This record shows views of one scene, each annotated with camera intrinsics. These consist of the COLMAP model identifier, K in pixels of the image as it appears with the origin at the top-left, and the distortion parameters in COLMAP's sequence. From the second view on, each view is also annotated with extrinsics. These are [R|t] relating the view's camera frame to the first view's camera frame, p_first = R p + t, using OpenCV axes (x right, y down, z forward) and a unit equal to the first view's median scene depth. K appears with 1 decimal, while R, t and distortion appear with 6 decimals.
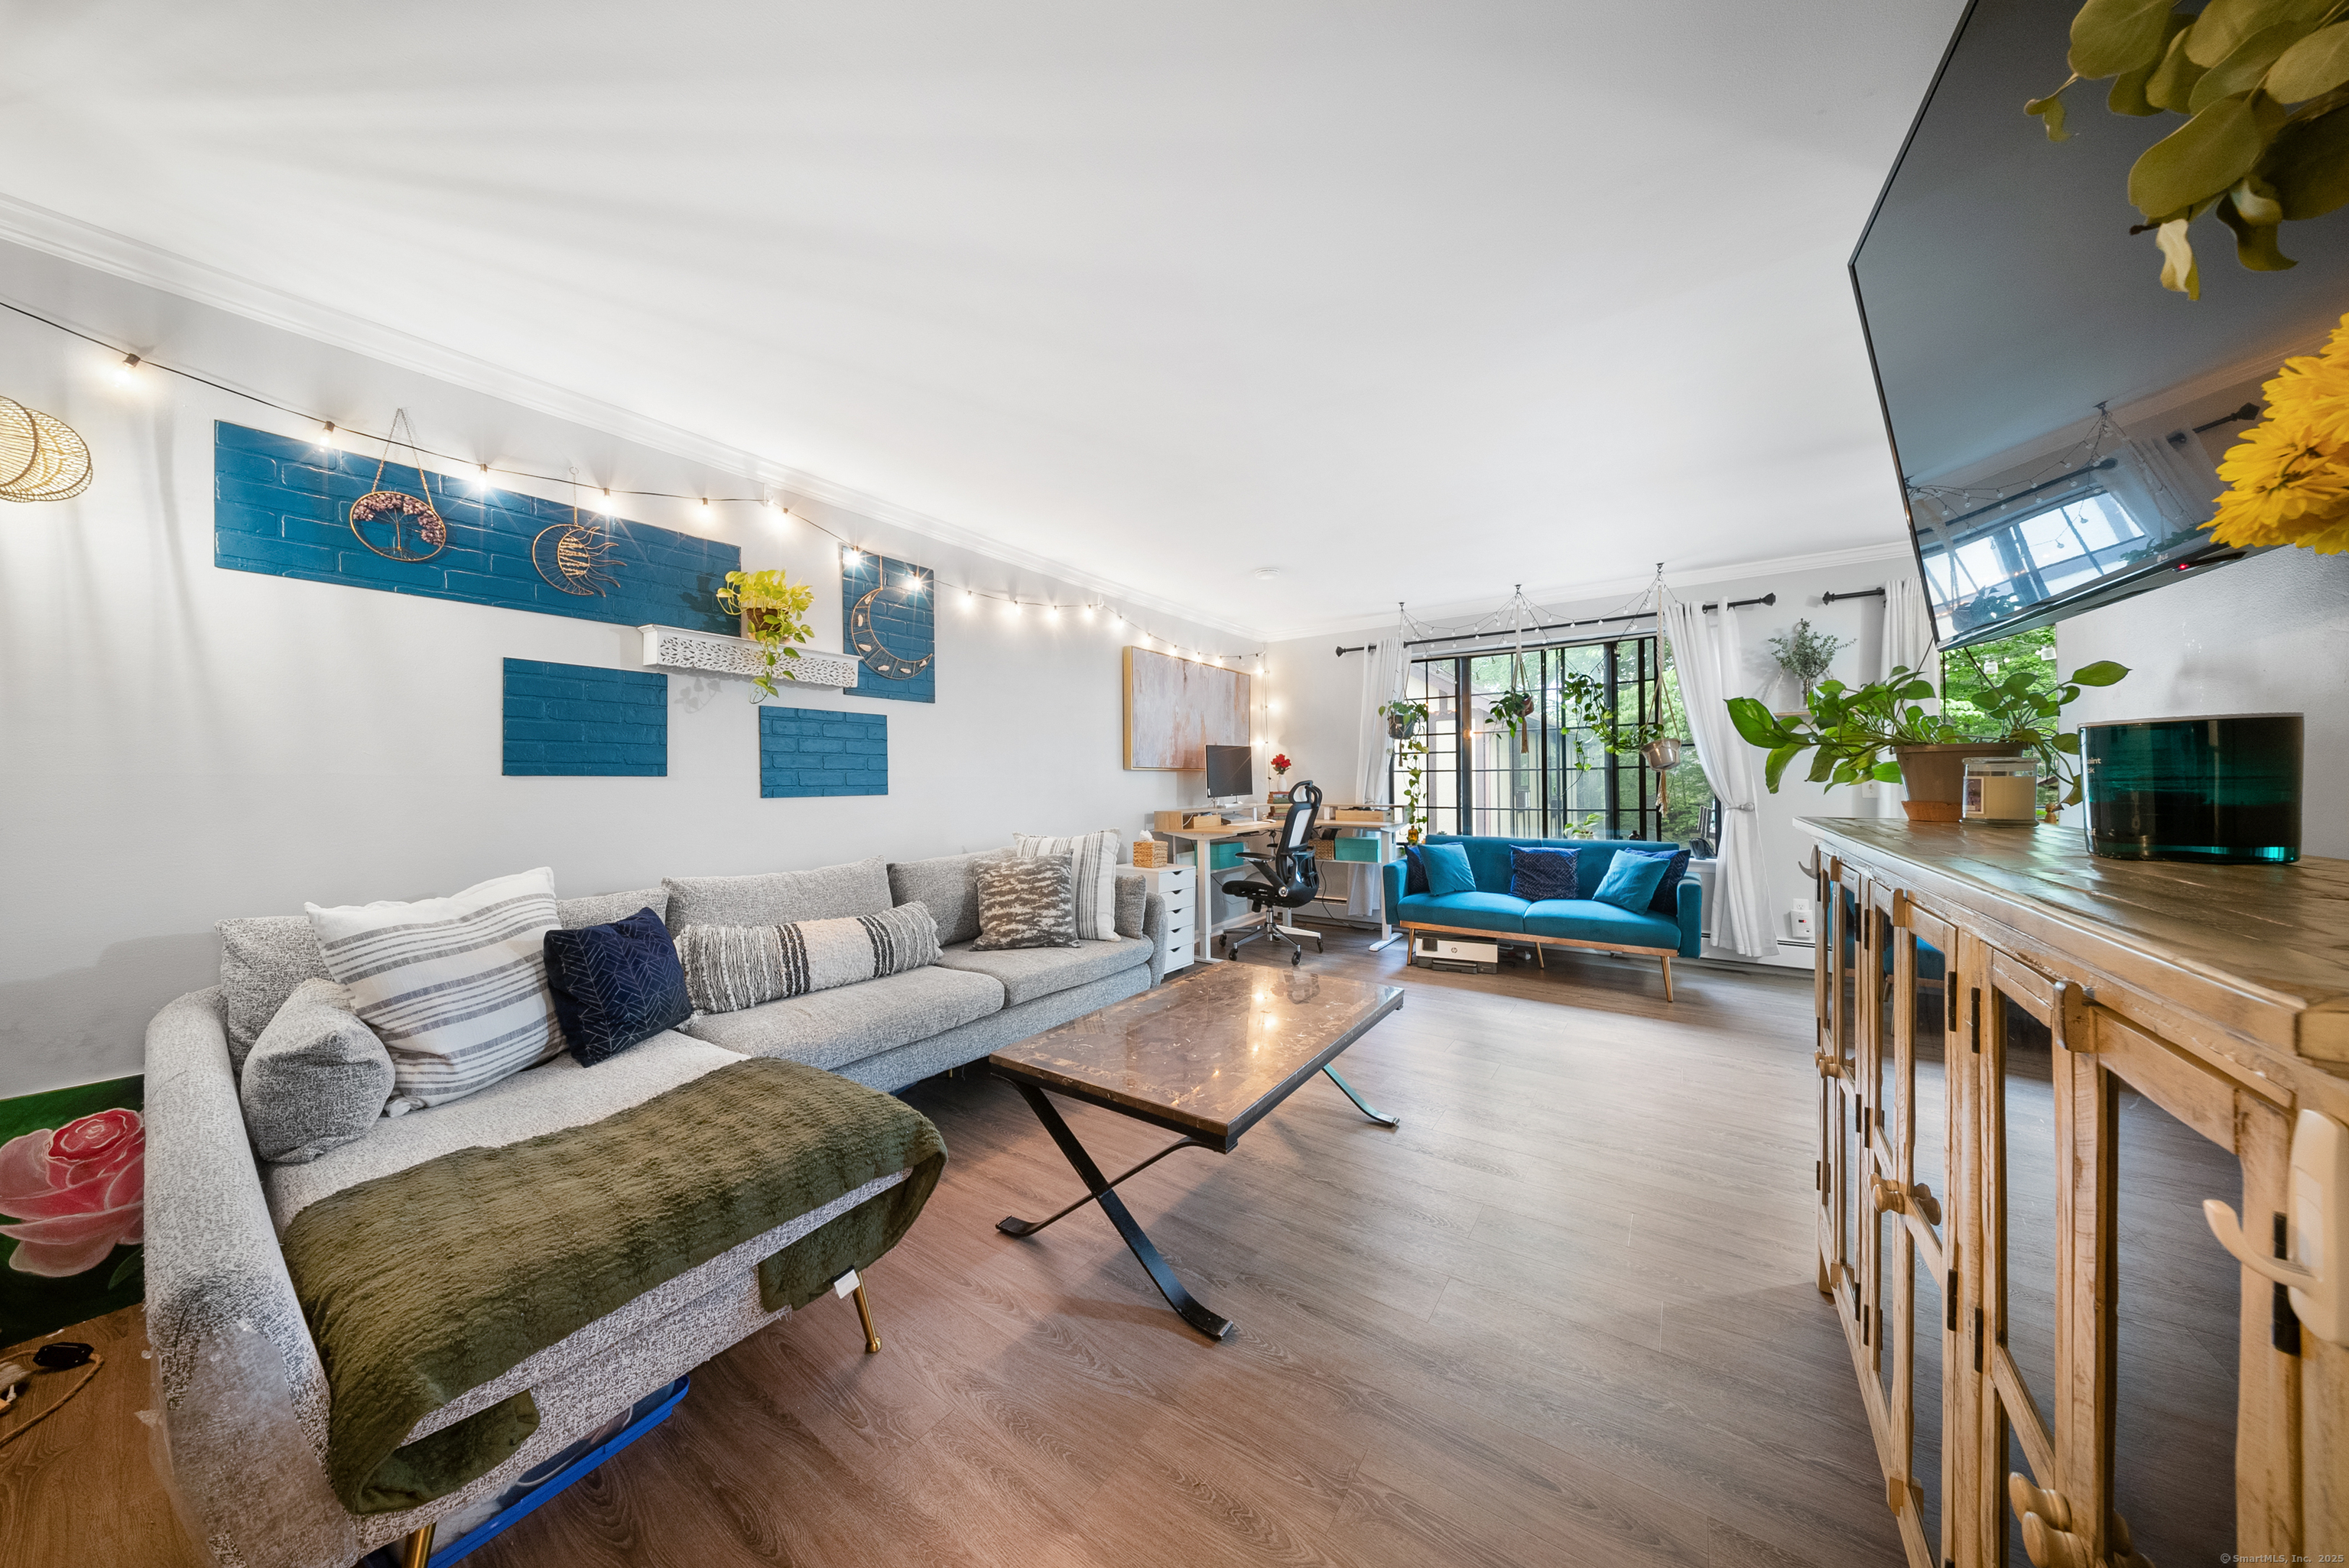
lens RADIAL K [[716.6, 0, 1186.5], [0, 716.6, 779.5], [0, 0, 1]] dist [-0.000872, -0.000192]
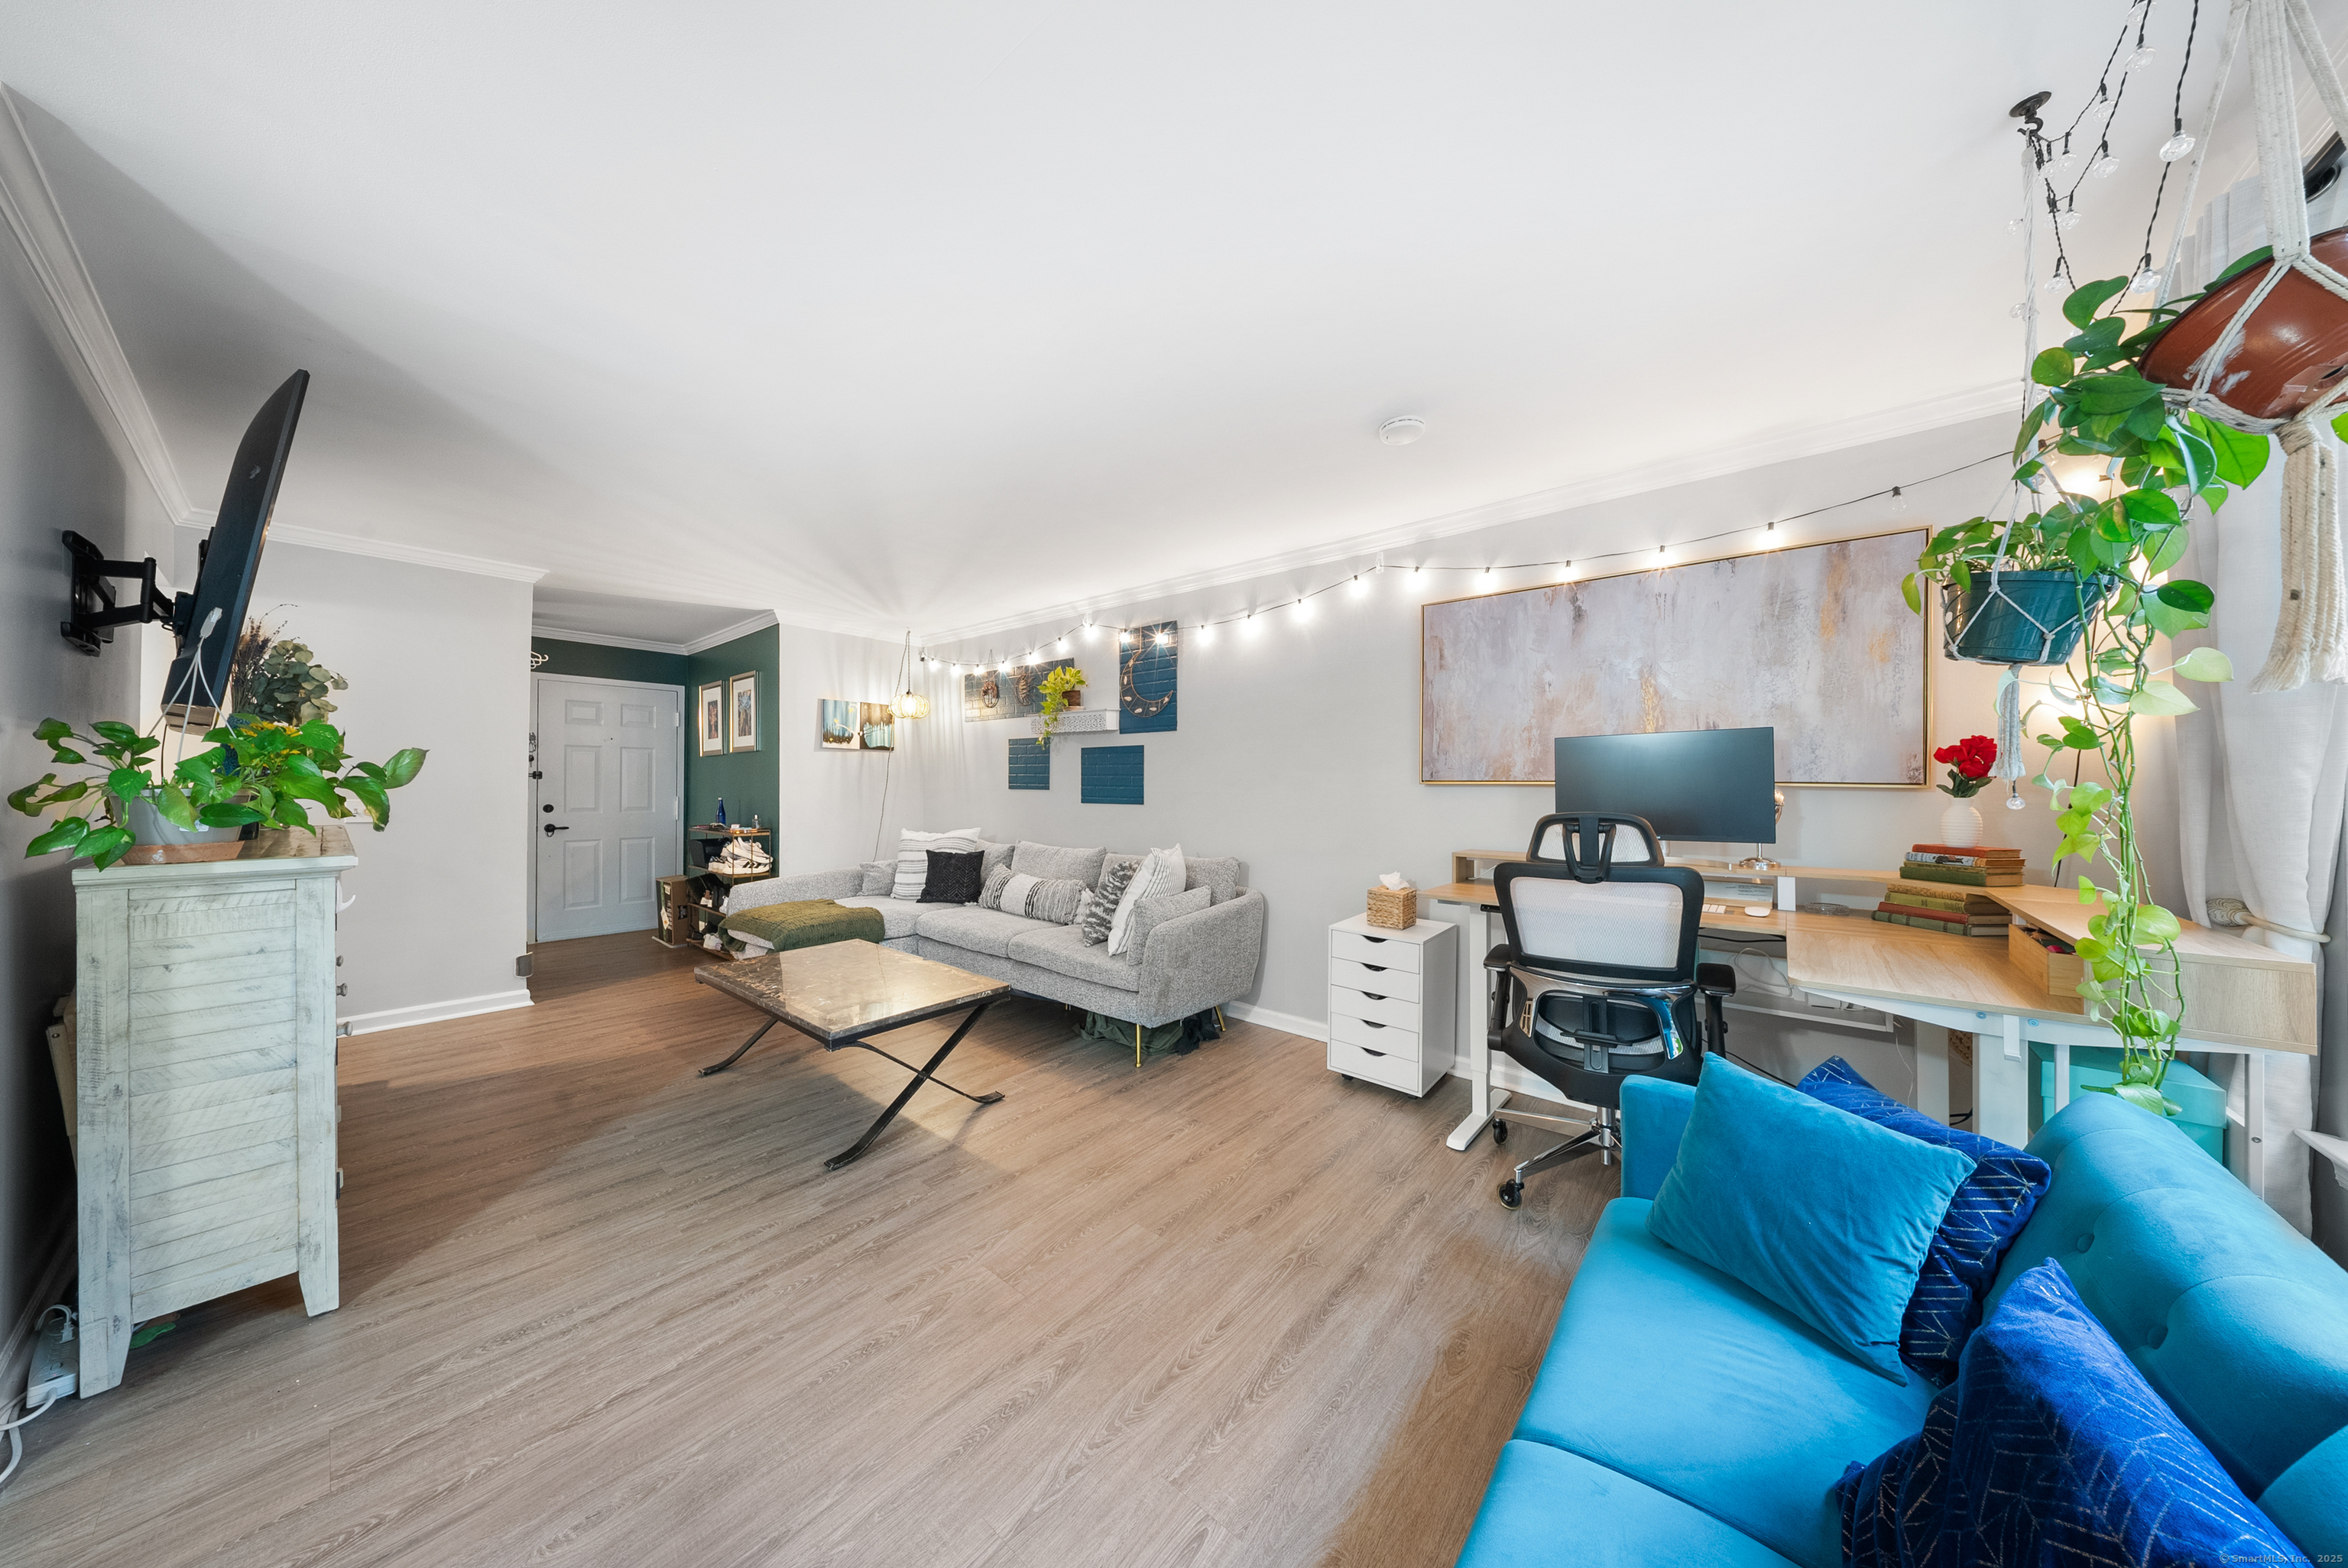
lens RADIAL K [[716.3, 0, 1176.8], [0, 716.3, 787.7], [0, 0, 1]] dist [-0.000872, -0.000192]
pose [[-0.091425, 0.011577, -0.995745, 0.938050], [-0.003039, 0.999925, 0.011904, -0.027264], [0.995807, 0.004114, -0.091383, 1.229115]]
